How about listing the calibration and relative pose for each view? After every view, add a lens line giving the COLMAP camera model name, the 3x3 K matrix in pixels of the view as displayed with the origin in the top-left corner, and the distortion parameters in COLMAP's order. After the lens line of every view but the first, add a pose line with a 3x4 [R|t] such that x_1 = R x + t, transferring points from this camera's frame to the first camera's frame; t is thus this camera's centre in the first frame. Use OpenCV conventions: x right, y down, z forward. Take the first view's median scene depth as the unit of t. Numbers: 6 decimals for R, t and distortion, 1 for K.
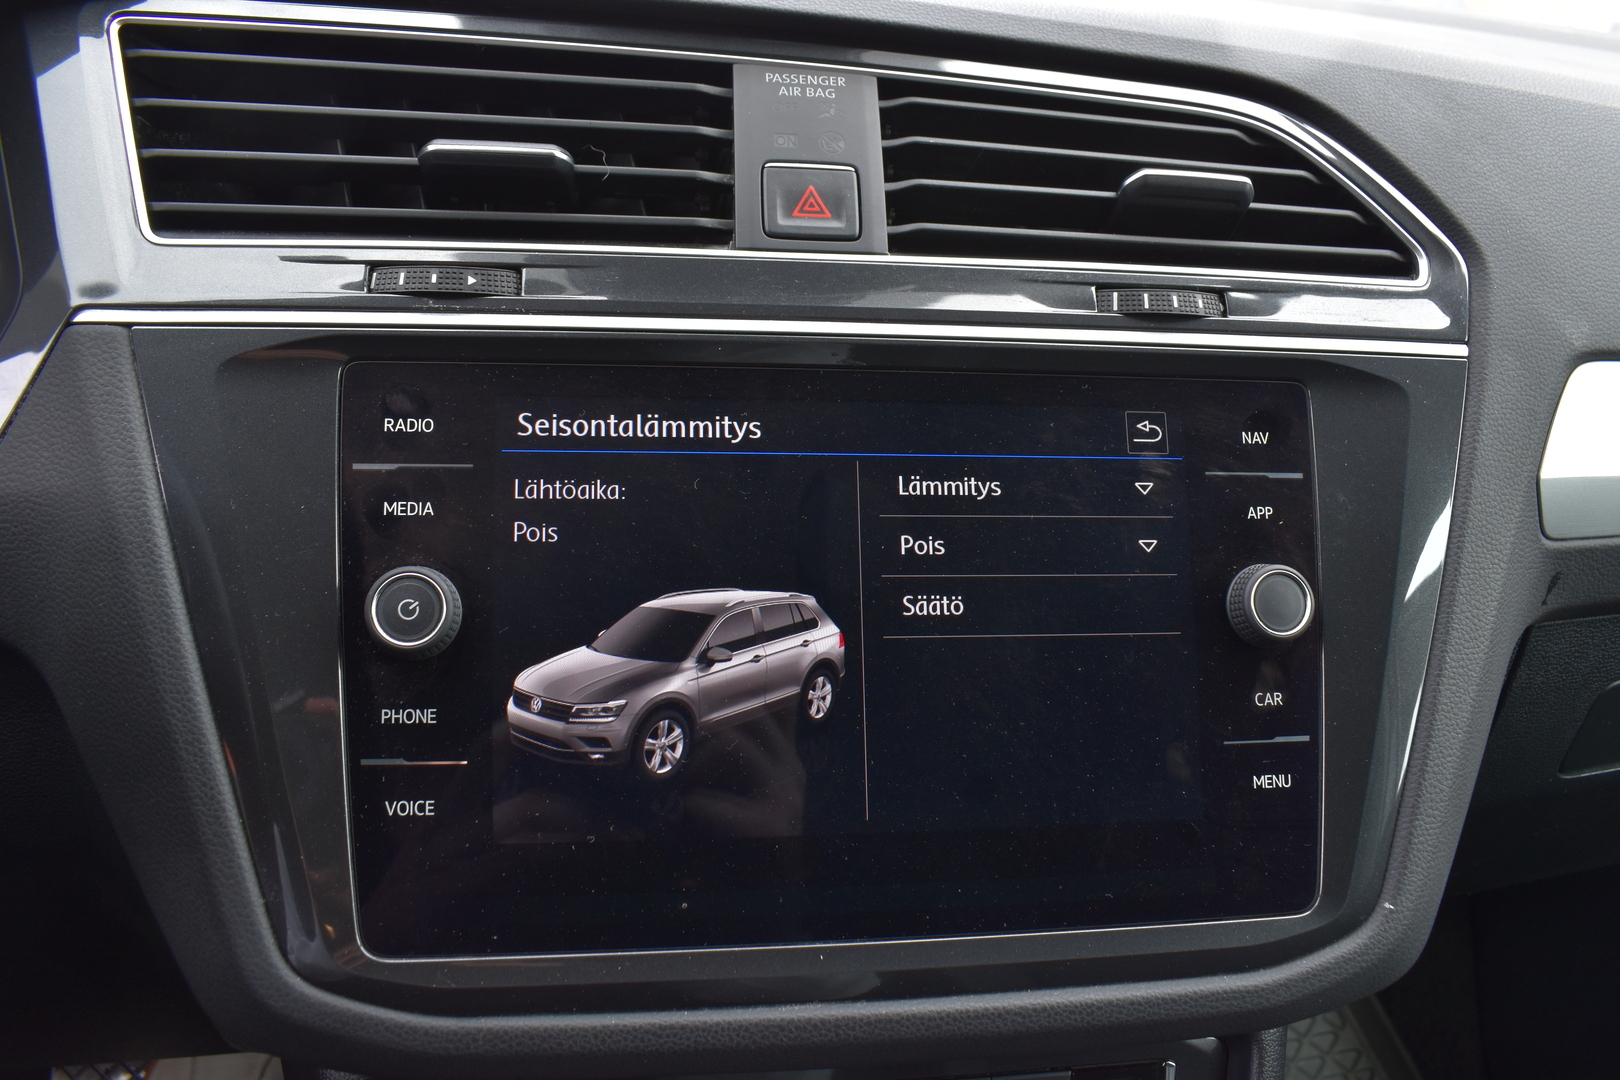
lens RADIAL K [[1228.3, 0, 810.0], [0, 1228.3, 540.0], [0, 0, 1]] dist [-0.089413, 0.002716]
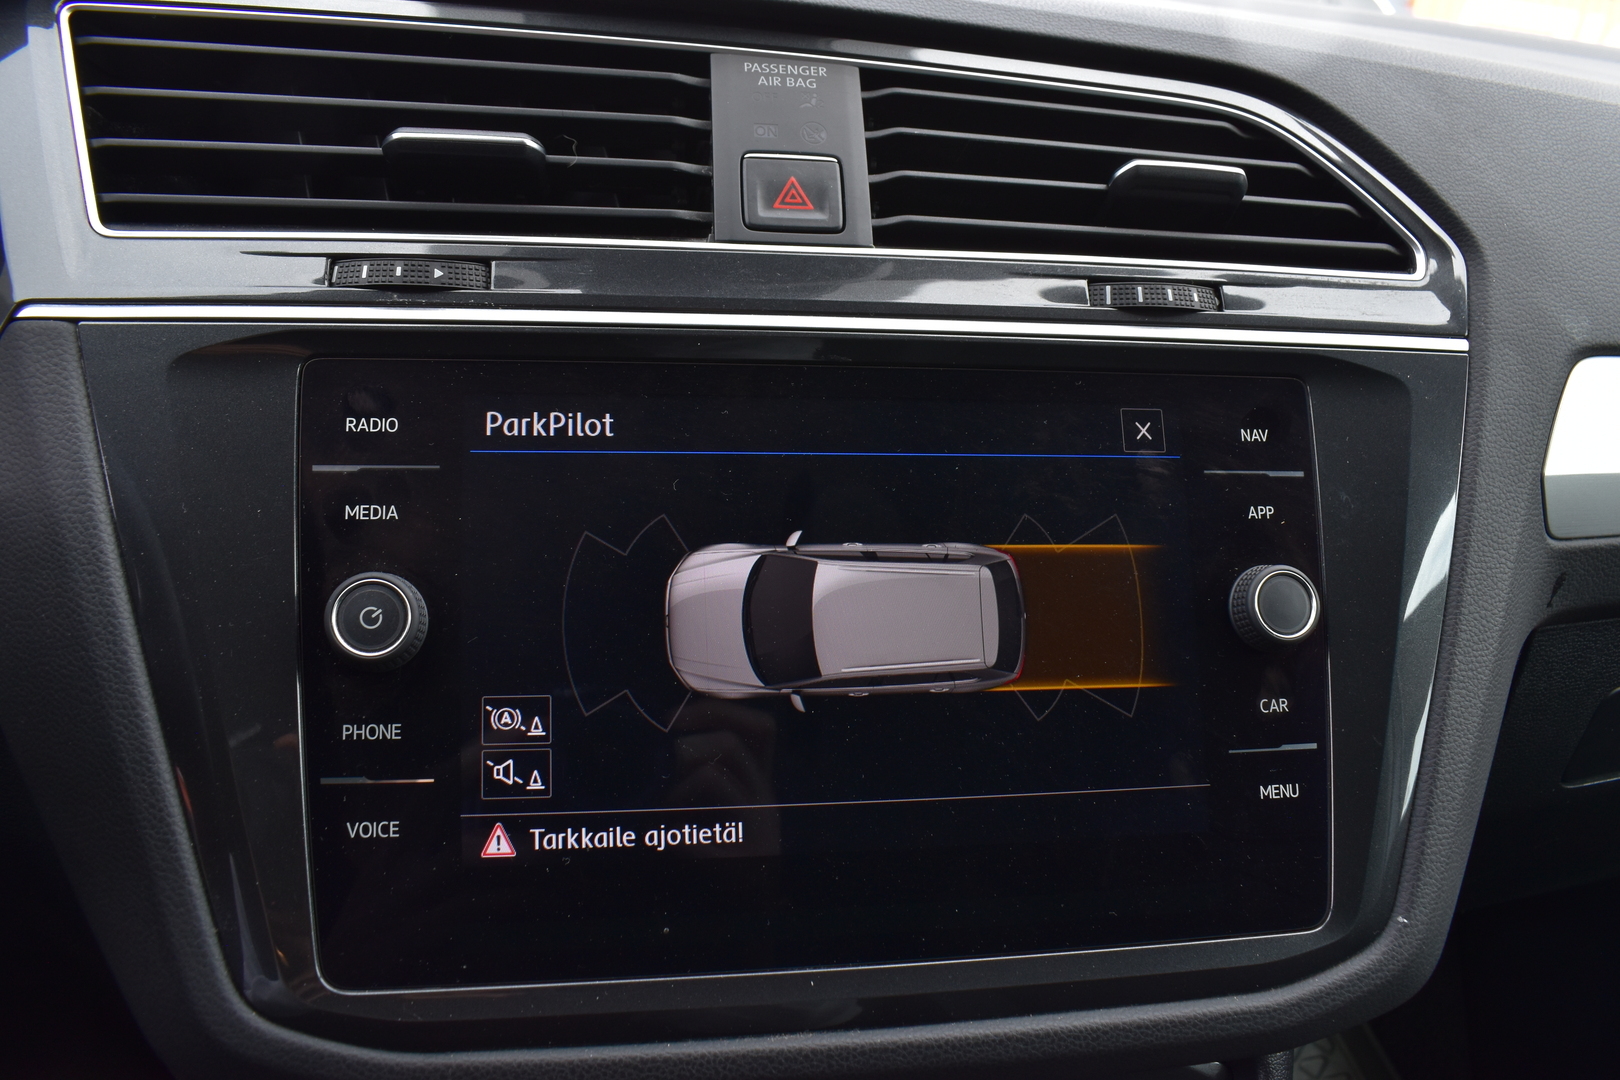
lens RADIAL K [[1228.3, 0, 810.0], [0, 1228.3, 540.0], [0, 0, 1]] dist [-0.089413, 0.002716]
pose [[0.999729, -0.008818, 0.021529, -0.008796], [0.009369, 0.999627, -0.025636, 0.021789], [-0.021295, 0.025831, 0.999439, 0.045970]]
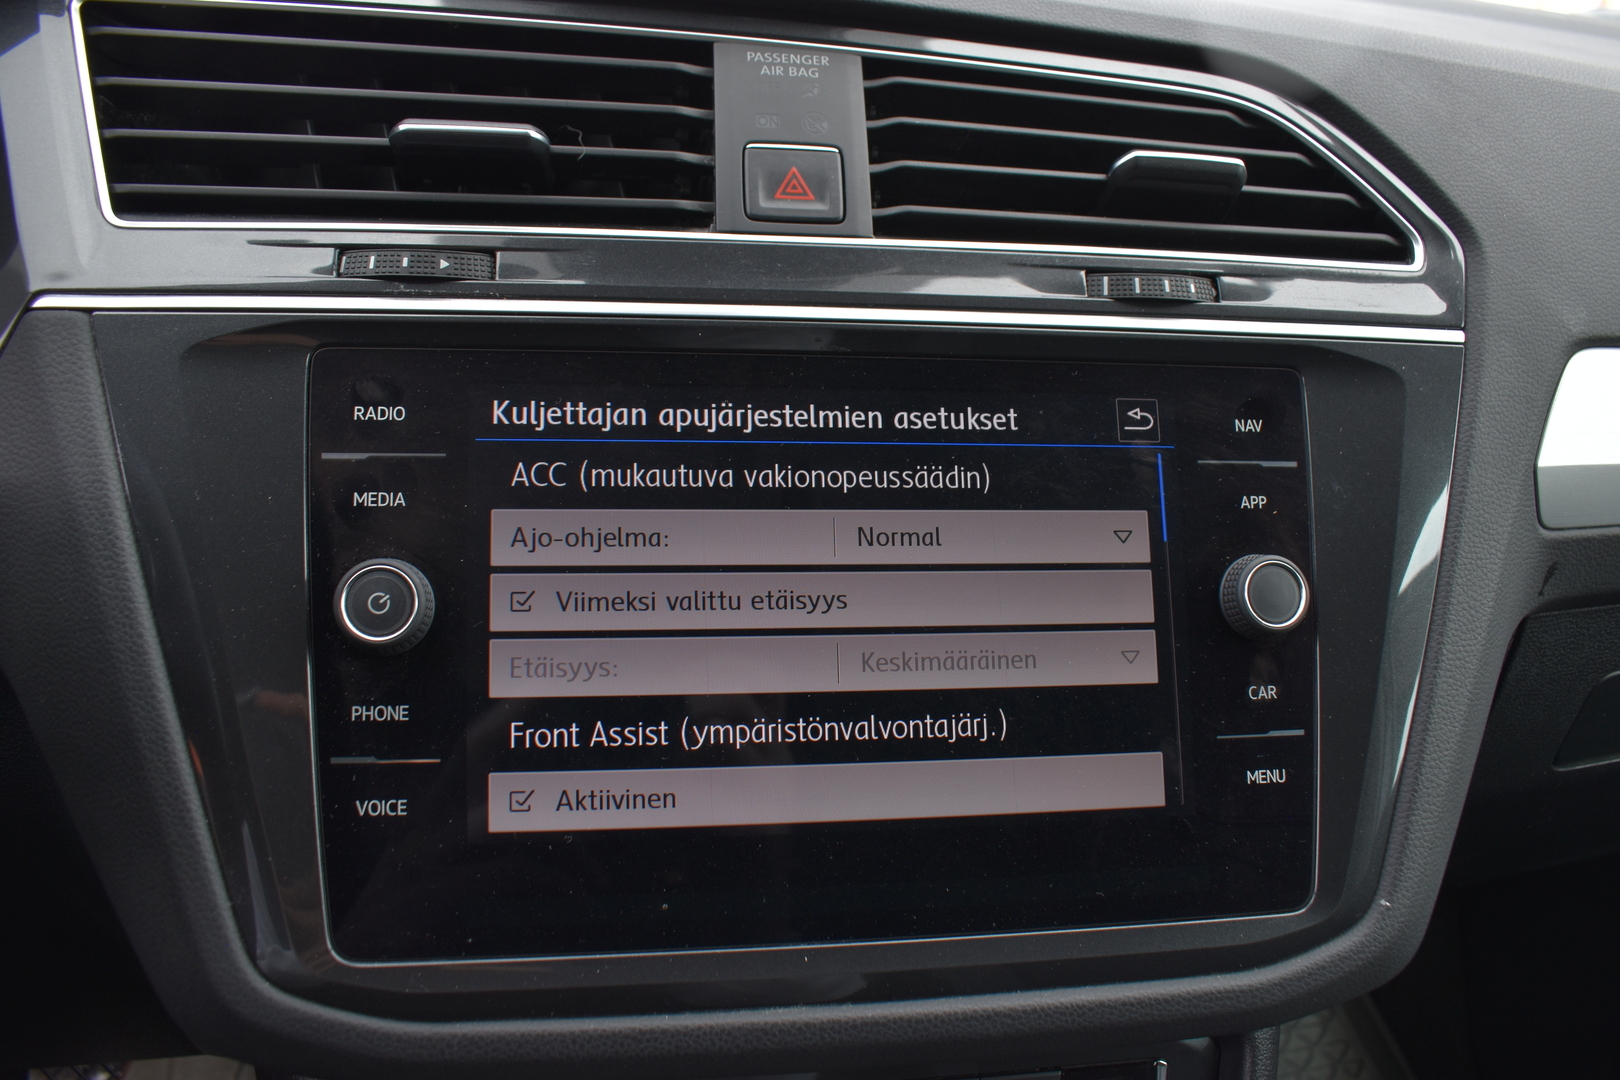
lens RADIAL K [[1228.3, 0, 810.0], [0, 1228.3, 540.0], [0, 0, 1]] dist [-0.089413, 0.002716]
pose [[0.999942, -0.002247, 0.010516, 0.002997], [0.002188, 0.999982, 0.005661, 0.001847], [-0.010529, -0.005638, 0.999929, 0.025946]]
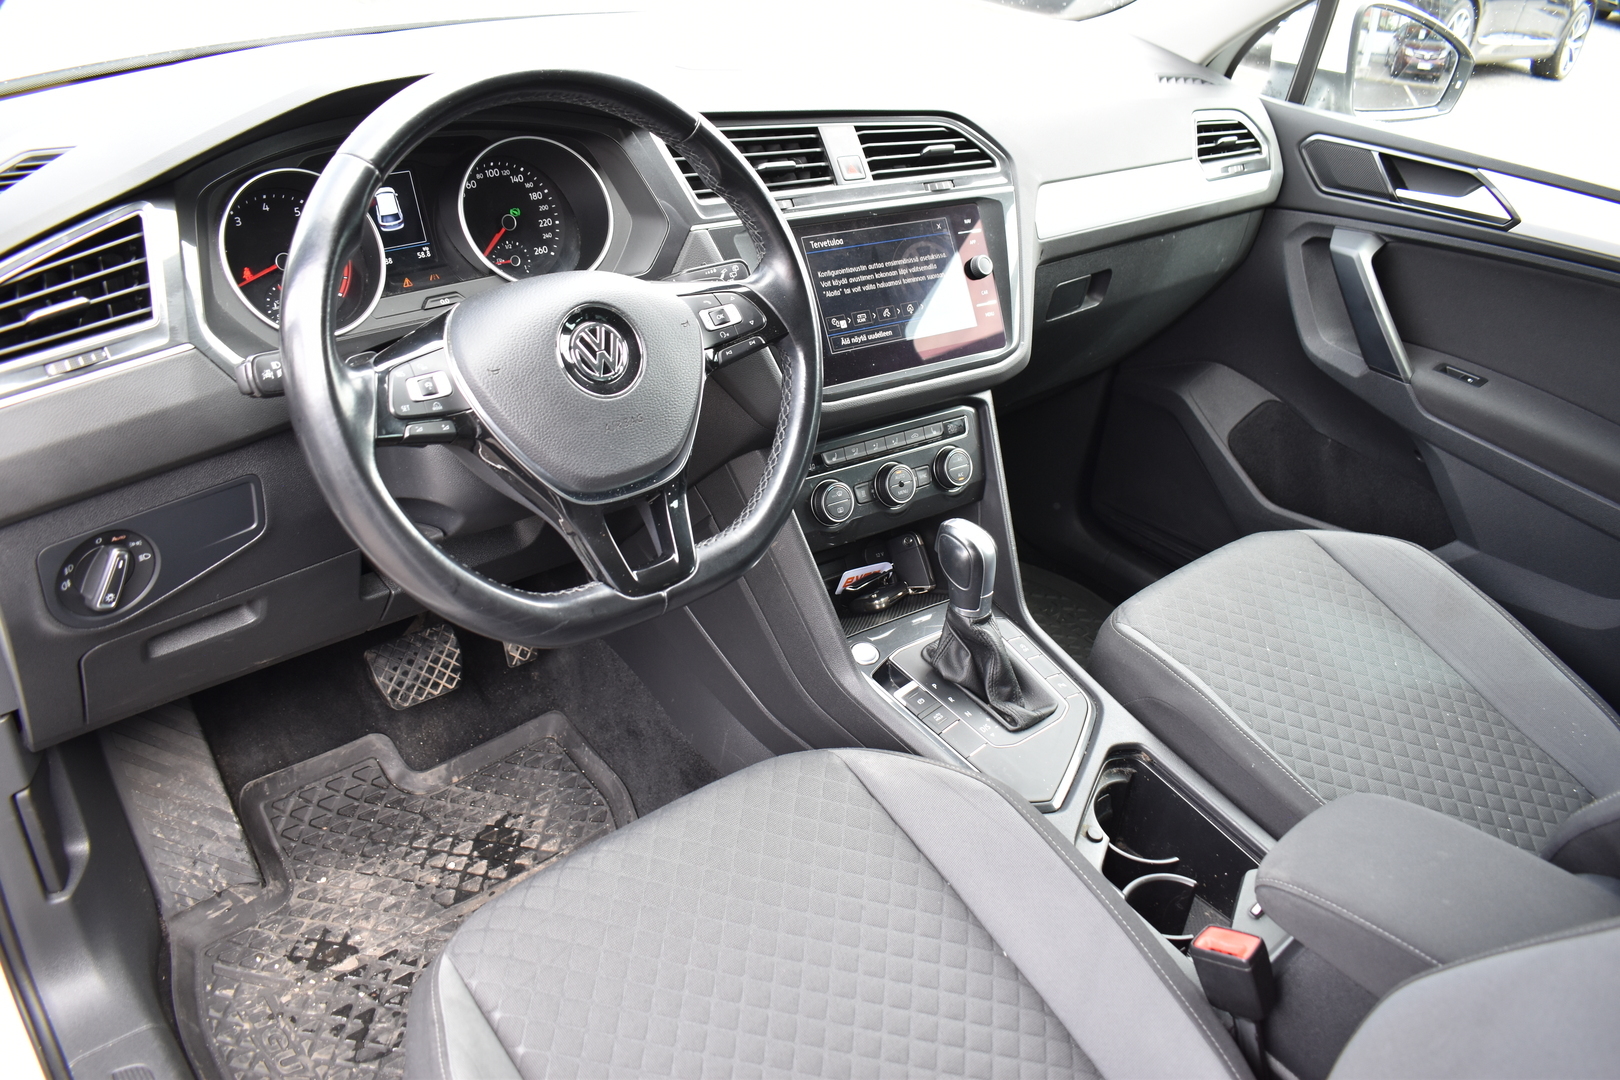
lens RADIAL K [[1228.3, 0, 810.0], [0, 1228.3, 540.0], [0, 0, 1]] dist [-0.089413, 0.002716]
pose [[0.863456, -0.250679, 0.437726, -1.878020], [0.186984, 0.965014, 0.183805, 0.073535], [-0.468488, -0.076860, 0.880120, -2.030971]]
